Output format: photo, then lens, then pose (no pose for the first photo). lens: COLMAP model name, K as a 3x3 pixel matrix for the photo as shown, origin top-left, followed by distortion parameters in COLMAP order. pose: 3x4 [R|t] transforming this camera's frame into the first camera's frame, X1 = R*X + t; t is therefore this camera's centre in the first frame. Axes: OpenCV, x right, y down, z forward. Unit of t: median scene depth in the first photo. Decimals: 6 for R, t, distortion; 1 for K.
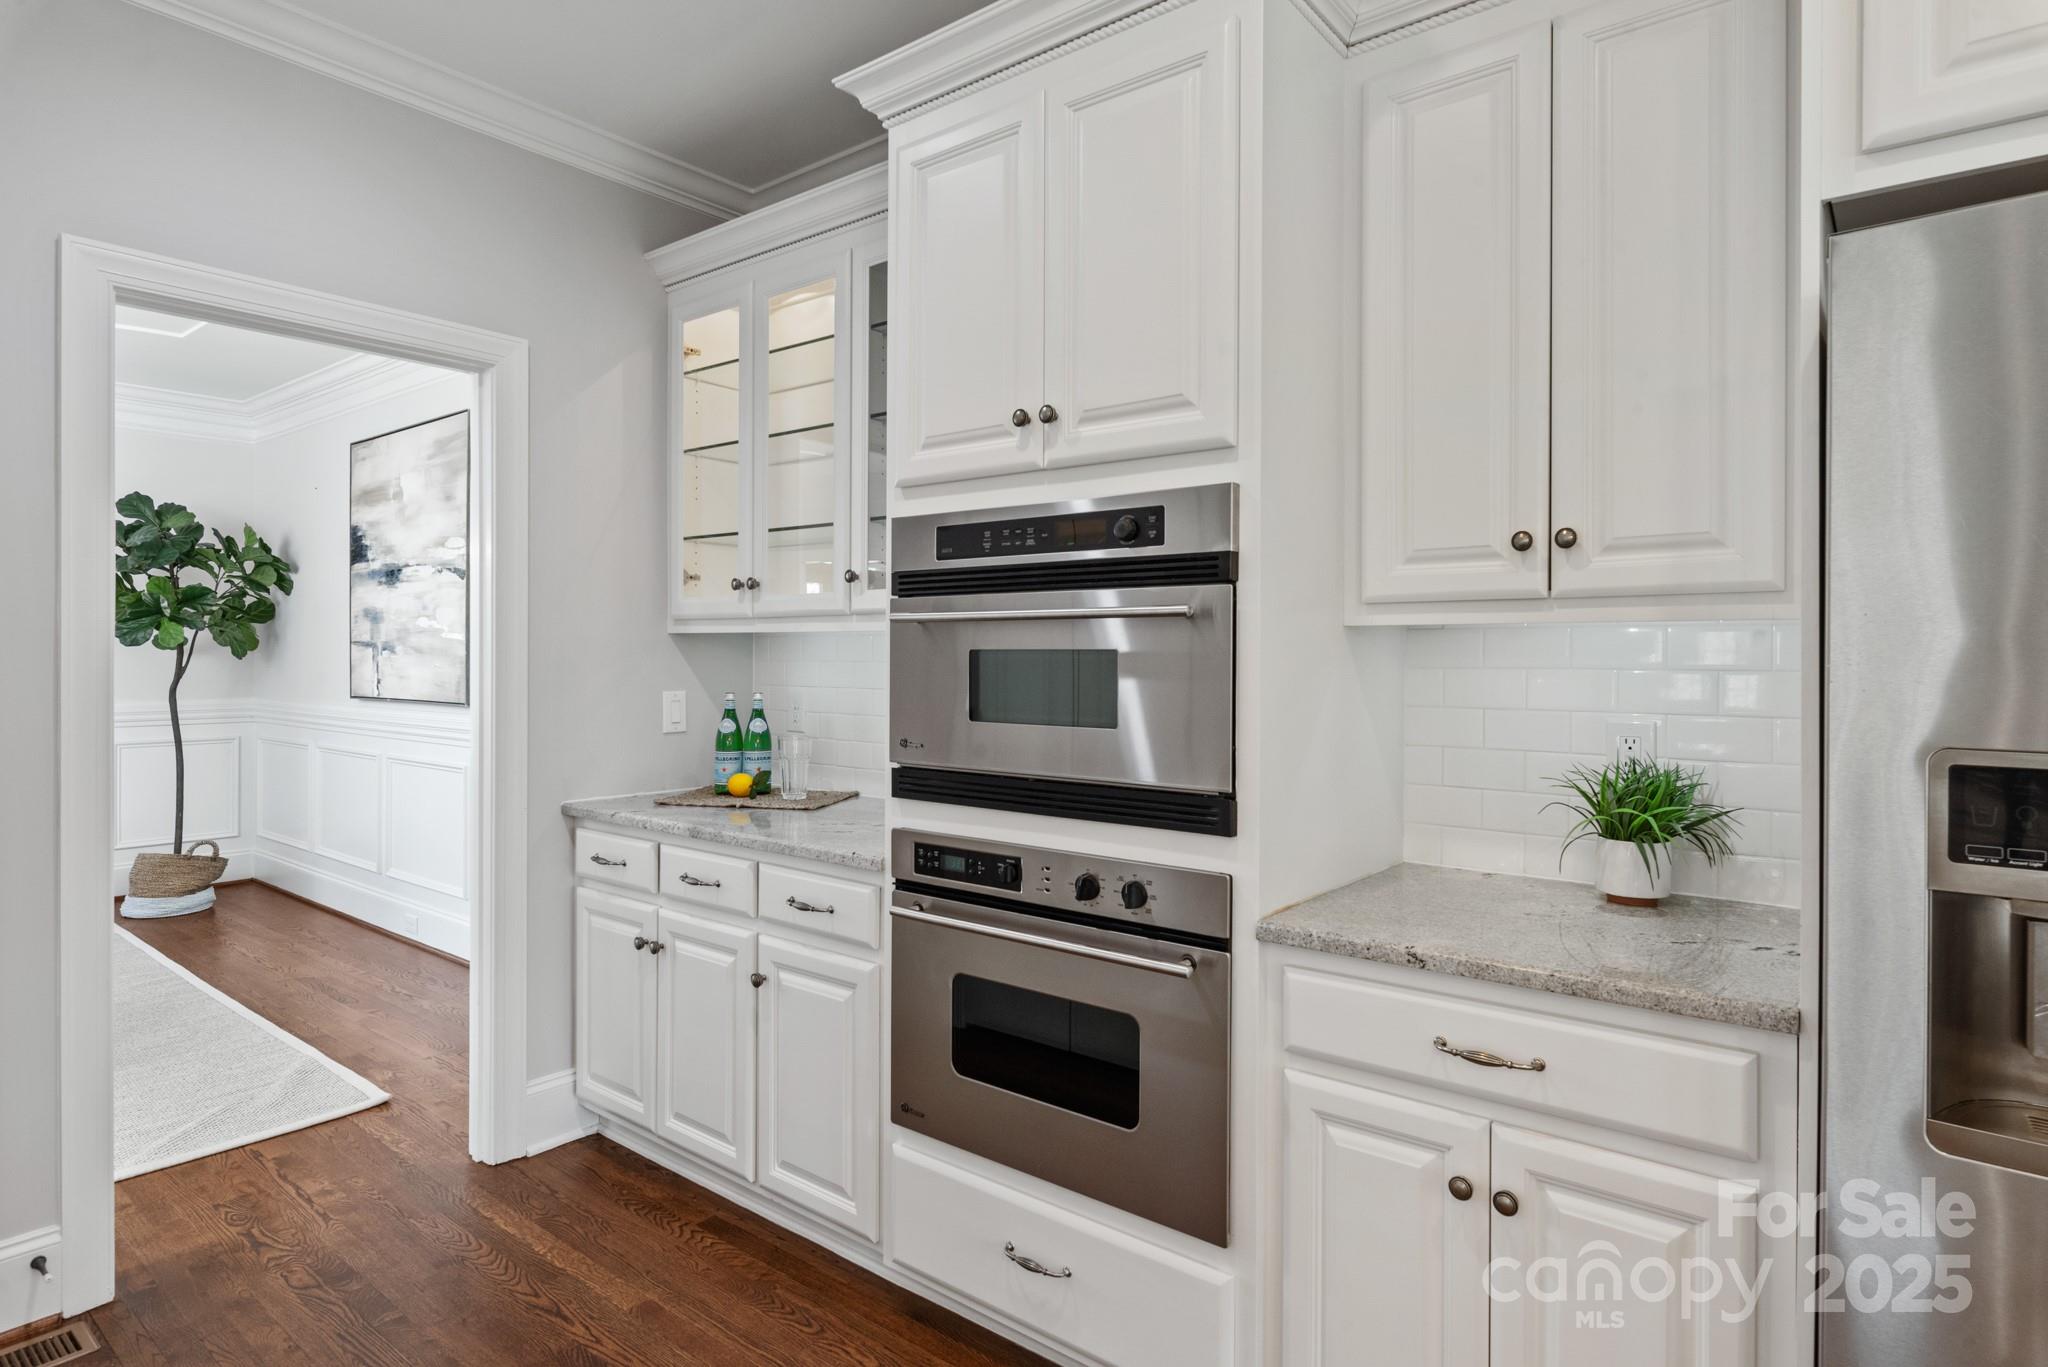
lens RADIAL K [[1106.4, 0, 1038.3], [0, 1106.4, 665.6], [0, 0, 1]] dist [0.001066, -0.003930]
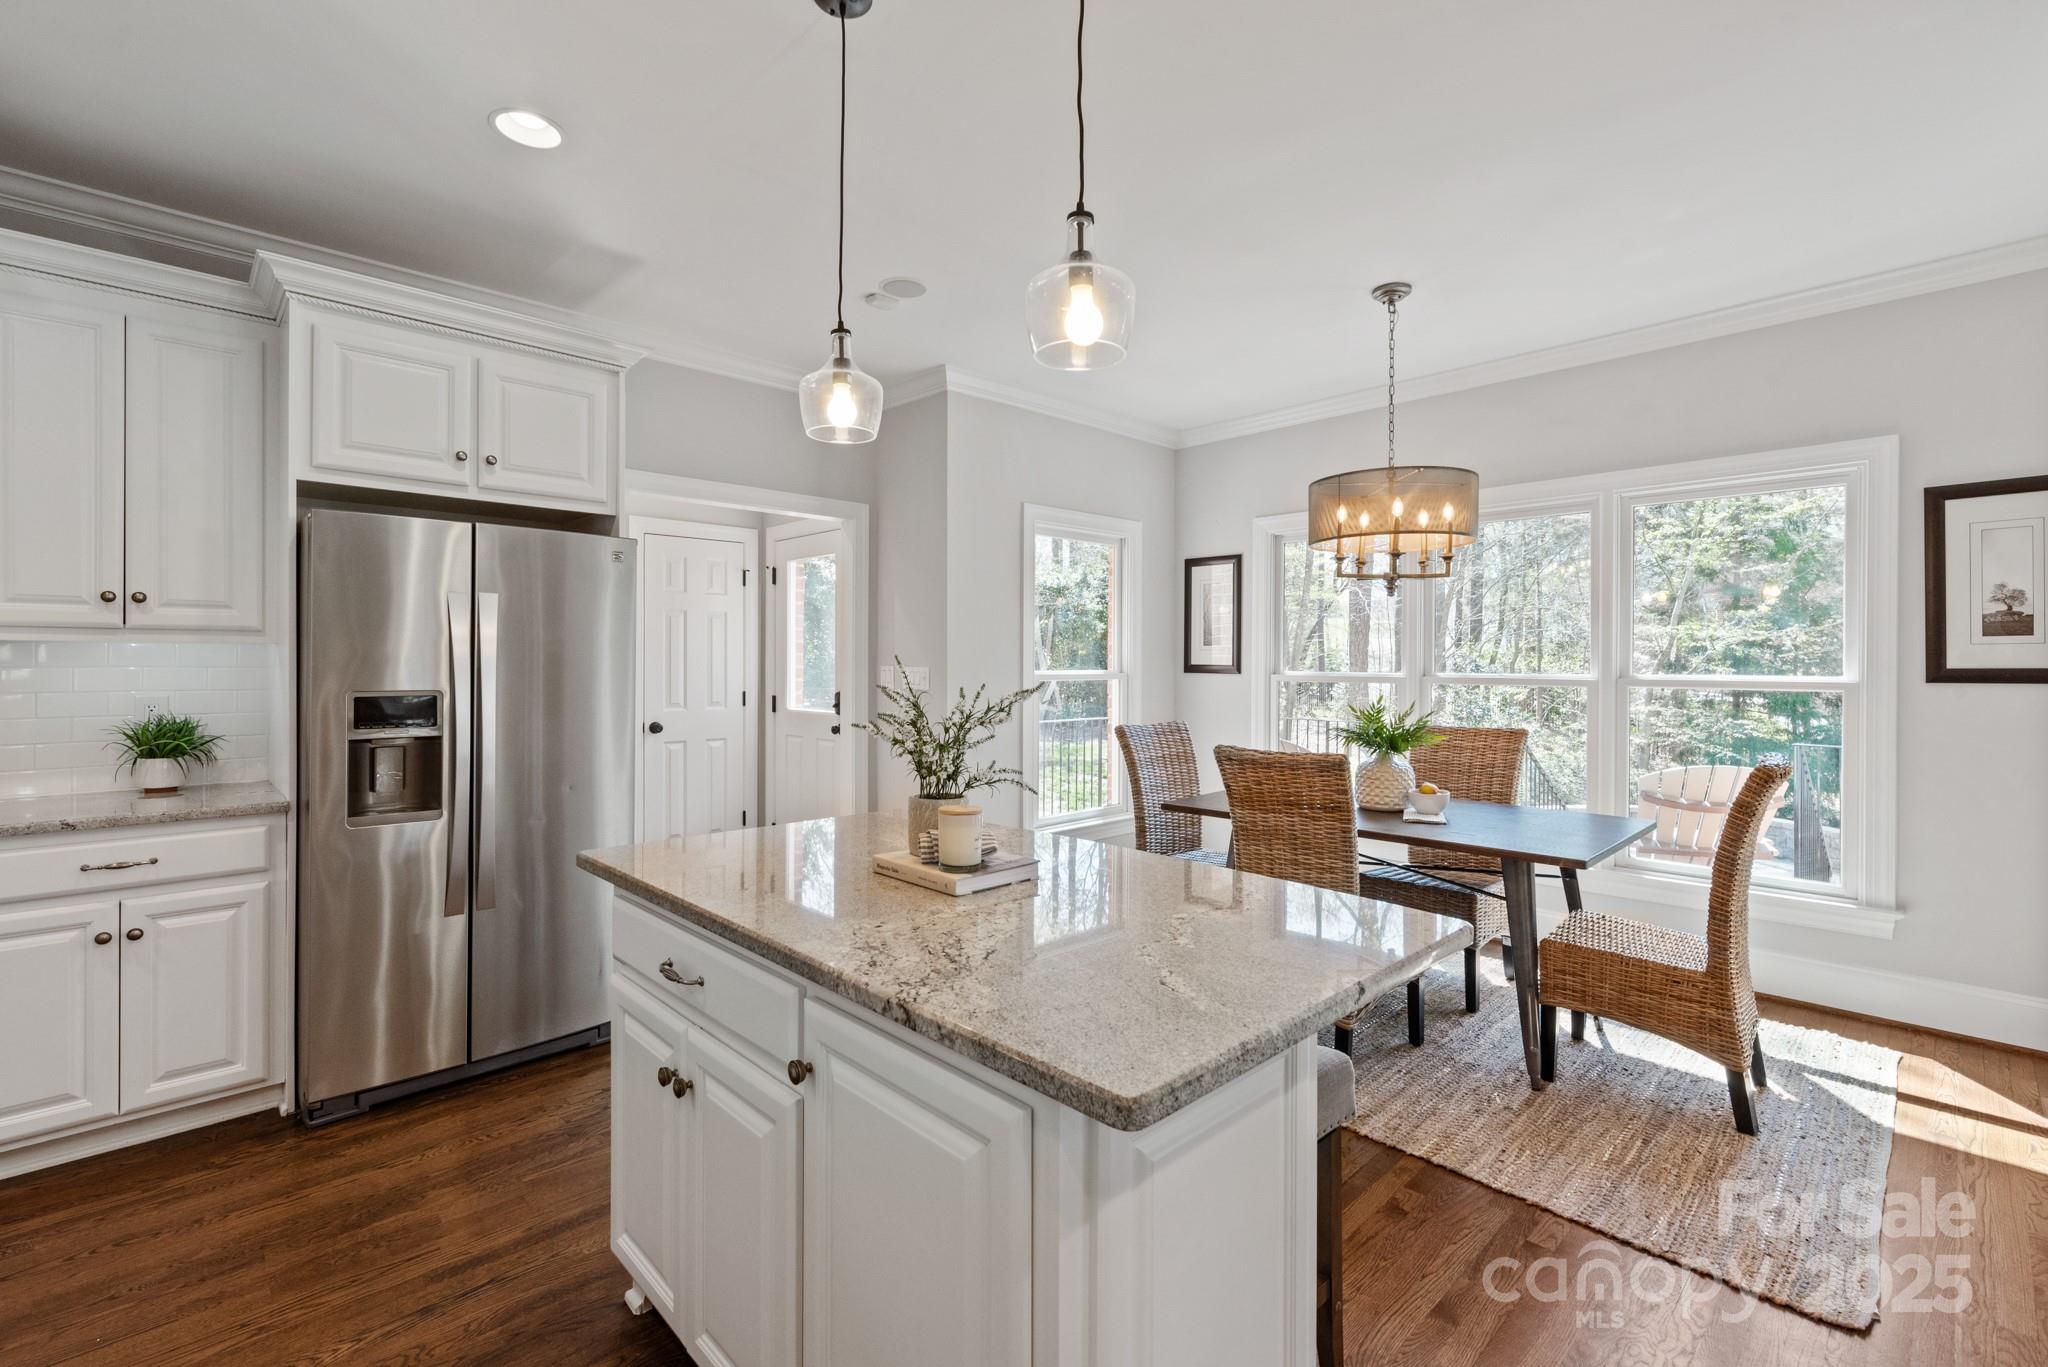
lens RADIAL K [[902.7, 0, 1023.7], [0, 902.7, 654.9], [0, 0, 1]] dist [0.002082, -0.000524]
pose [[0.138174, 0.004535, 0.990398, -0.719198], [0.006884, 0.999961, -0.005540, 0.001331], [-0.990384, 0.007583, 0.138137, -0.603930]]
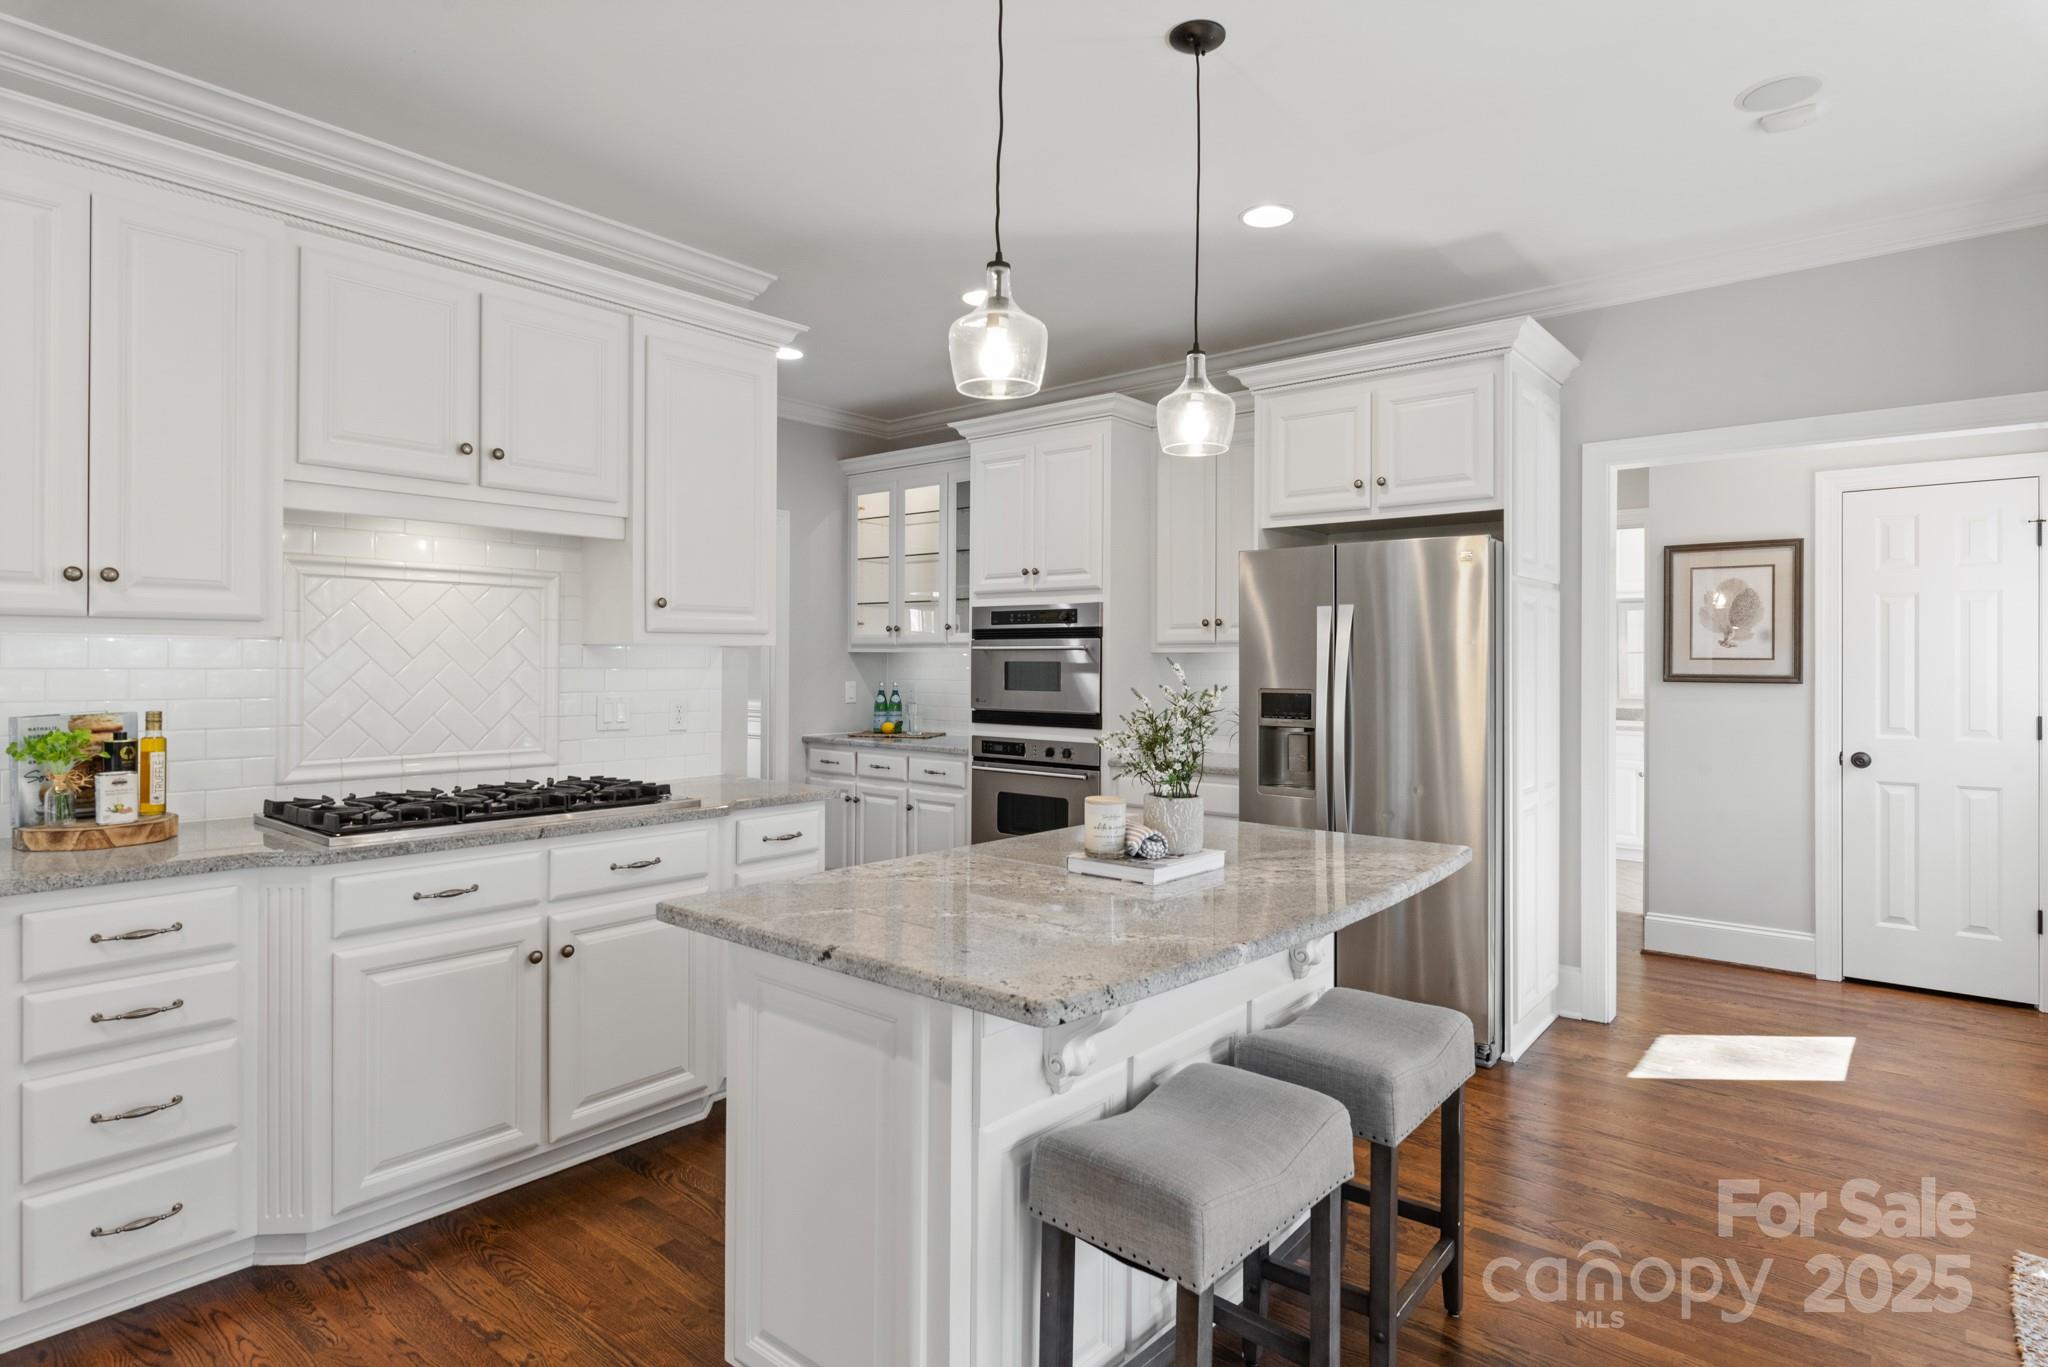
lens RADIAL K [[1106.4, 0, 1018.5], [0, 1106.4, 663.5], [0, 0, 1]] dist [0.001066, -0.003930]
pose [[0.999384, 0.001370, -0.035068, 0.058935], [-0.001668, 0.999963, -0.008483, 0.011620], [0.035055, 0.008536, 0.999349, -1.554752]]
